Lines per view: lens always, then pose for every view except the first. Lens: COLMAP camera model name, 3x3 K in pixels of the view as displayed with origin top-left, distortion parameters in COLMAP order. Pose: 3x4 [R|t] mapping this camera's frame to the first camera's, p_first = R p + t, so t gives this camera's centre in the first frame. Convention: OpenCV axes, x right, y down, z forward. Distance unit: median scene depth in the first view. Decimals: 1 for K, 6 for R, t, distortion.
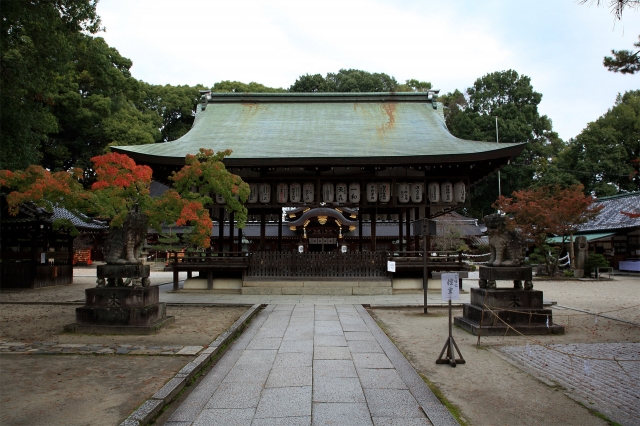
lens RADIAL K [[432.9, 0, 320.0], [0, 432.9, 213.0], [0, 0, 1]] dist [-0.001581, 0.001673]
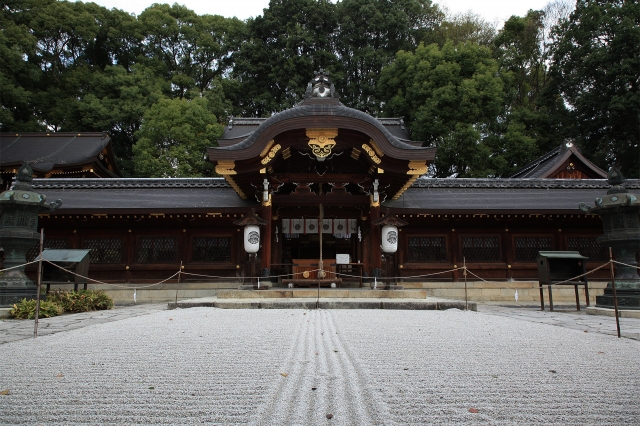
lens RADIAL K [[432.9, 0, 320.0], [0, 432.9, 213.0], [0, 0, 1]] dist [-0.001581, 0.001673]
pose [[0.999570, 0.001040, 0.029318, -0.004595], [0.001088, 0.997370, -0.072471, 0.087840], [-0.029316, 0.072472, 0.996940, 0.687524]]
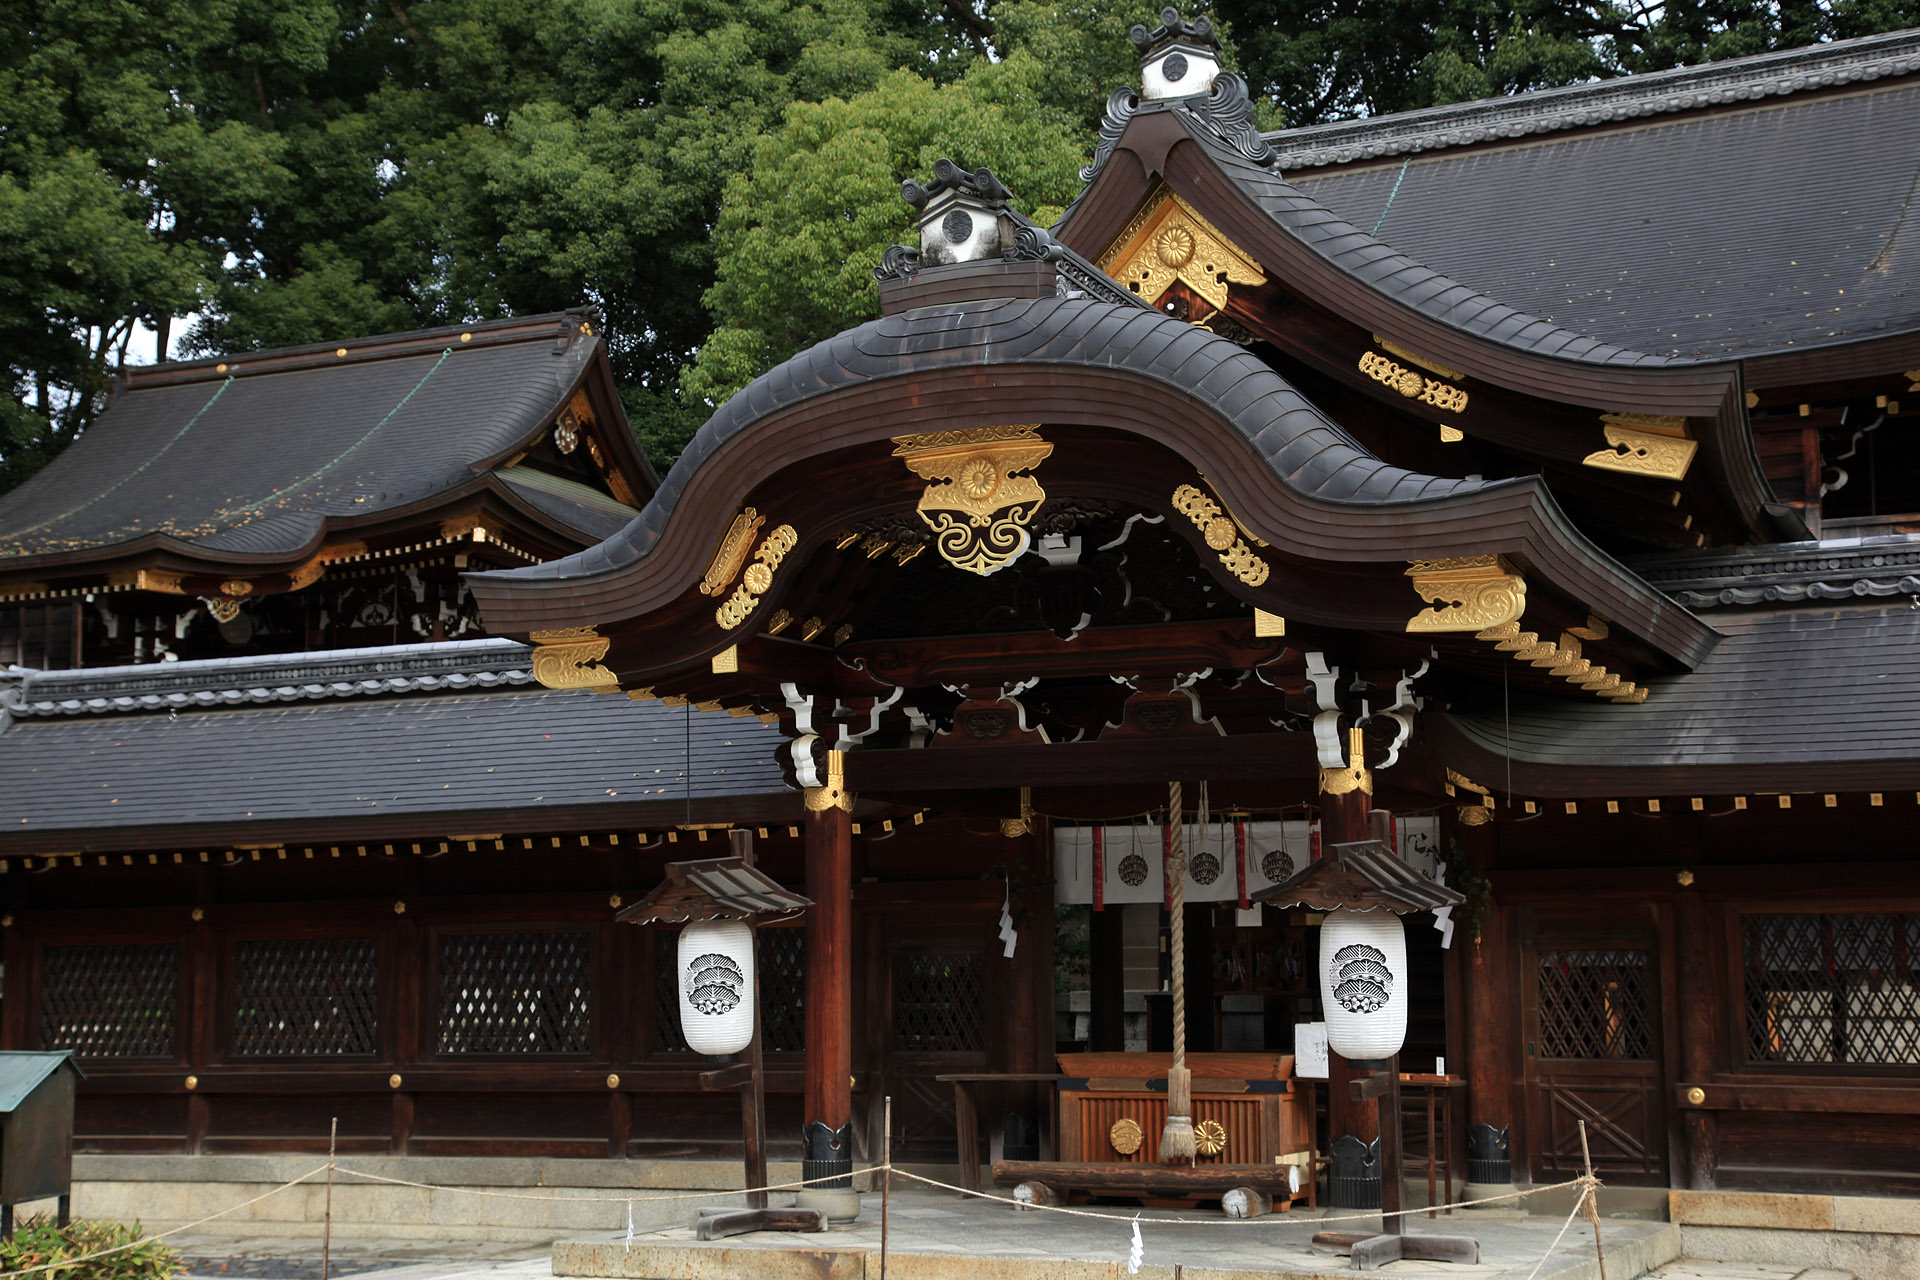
lens RADIAL K [[2736.9, 0, 960.0], [0, 2736.9, 640.0], [0, 0, 1]] dist [0.129699, -0.015905]
pose [[0.906787, -0.059578, -0.417359, 0.162476], [0.042468, 0.997837, -0.050172, 0.054157], [0.419445, 0.027771, 0.907356, 0.643794]]
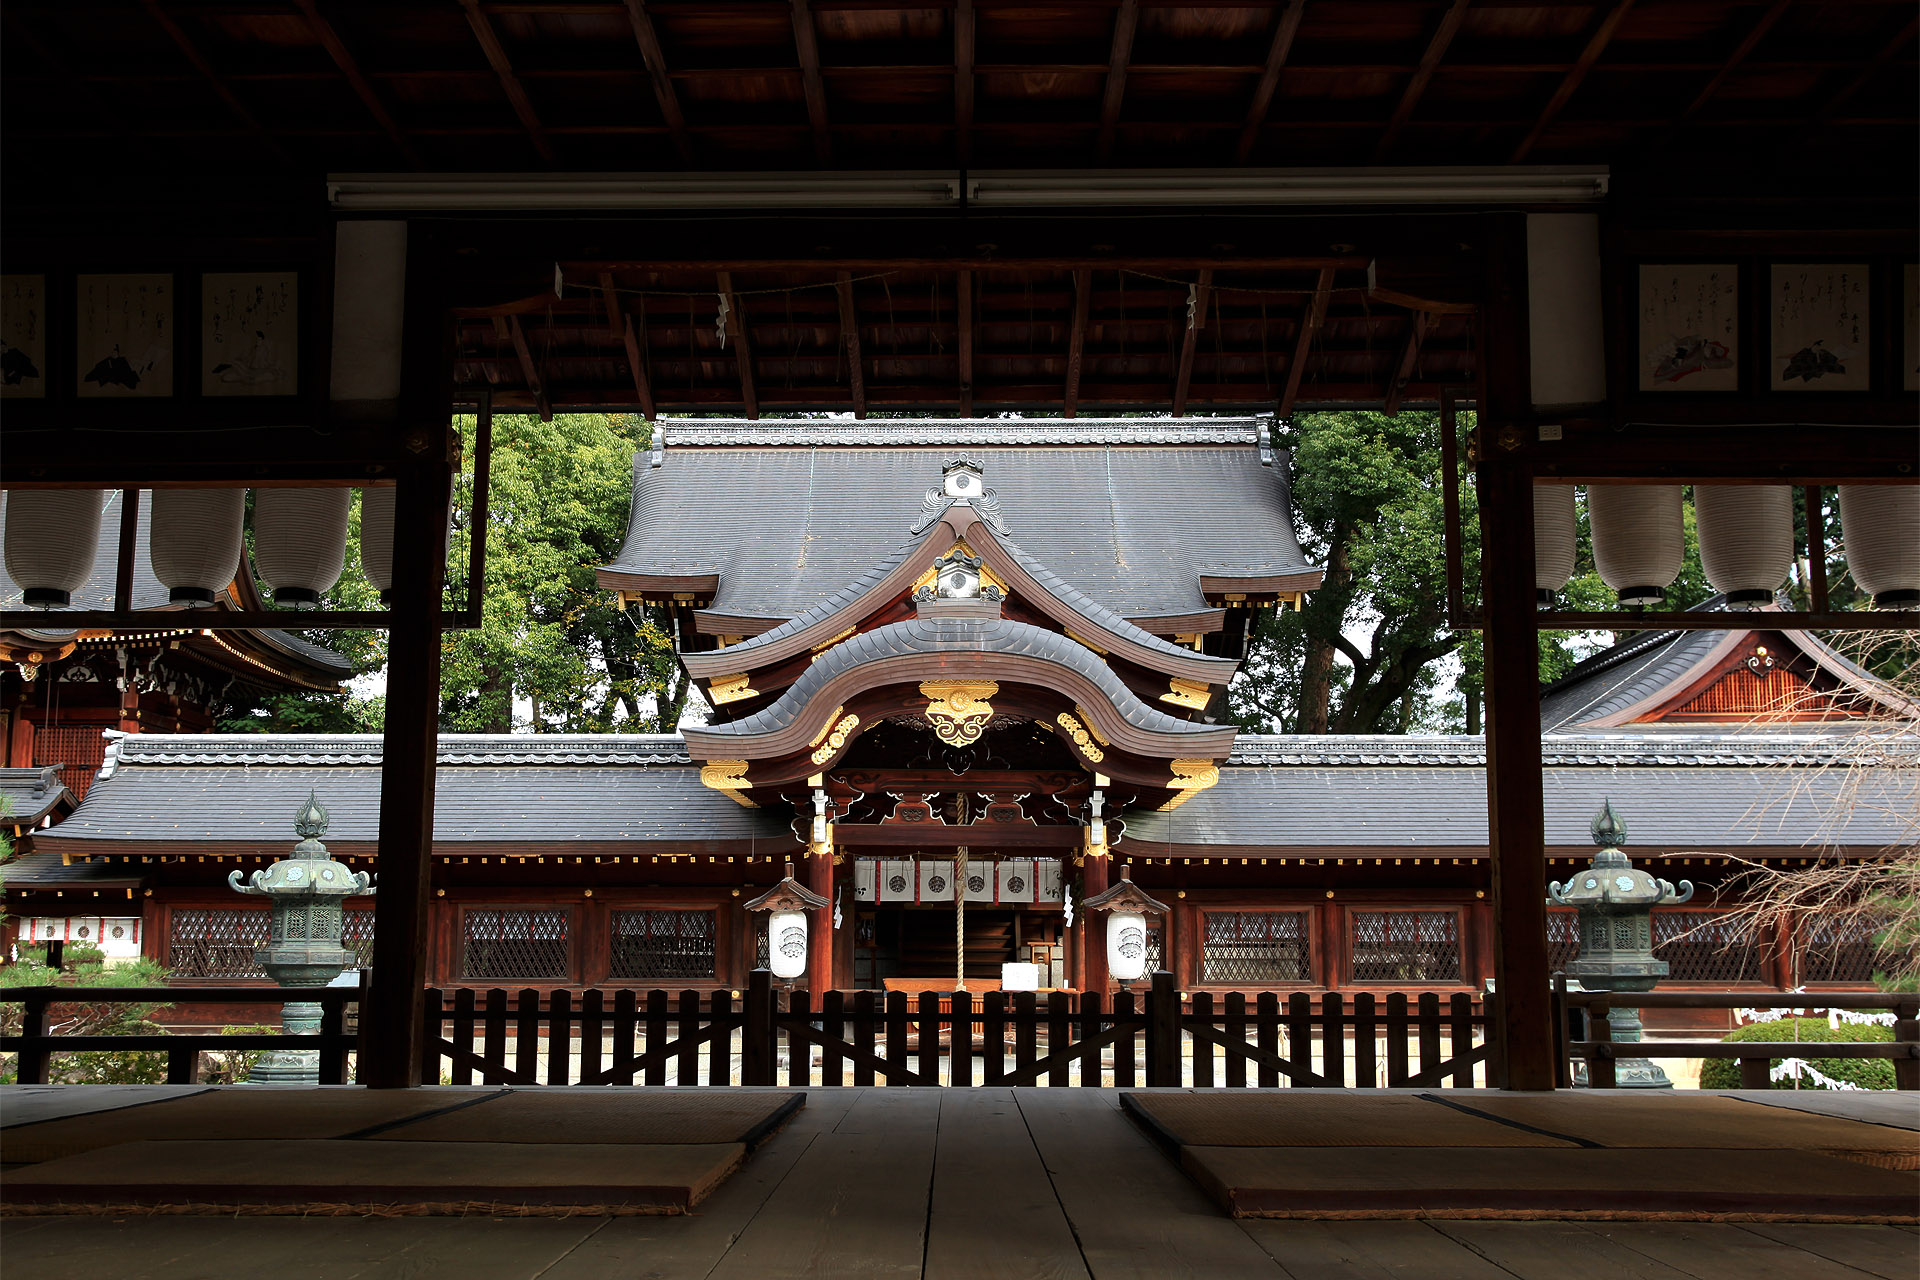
lens RADIAL K [[2109.4, 0, 927.8], [0, 2109.4, 611.4], [0, 0, 1]] dist [-0.028468, -0.003251]
pose [[0.999997, 0.001423, -0.001836, -0.002257], [-0.001550, 0.997481, -0.070914, 0.030098], [0.001731, 0.070917, 0.997481, 0.374653]]
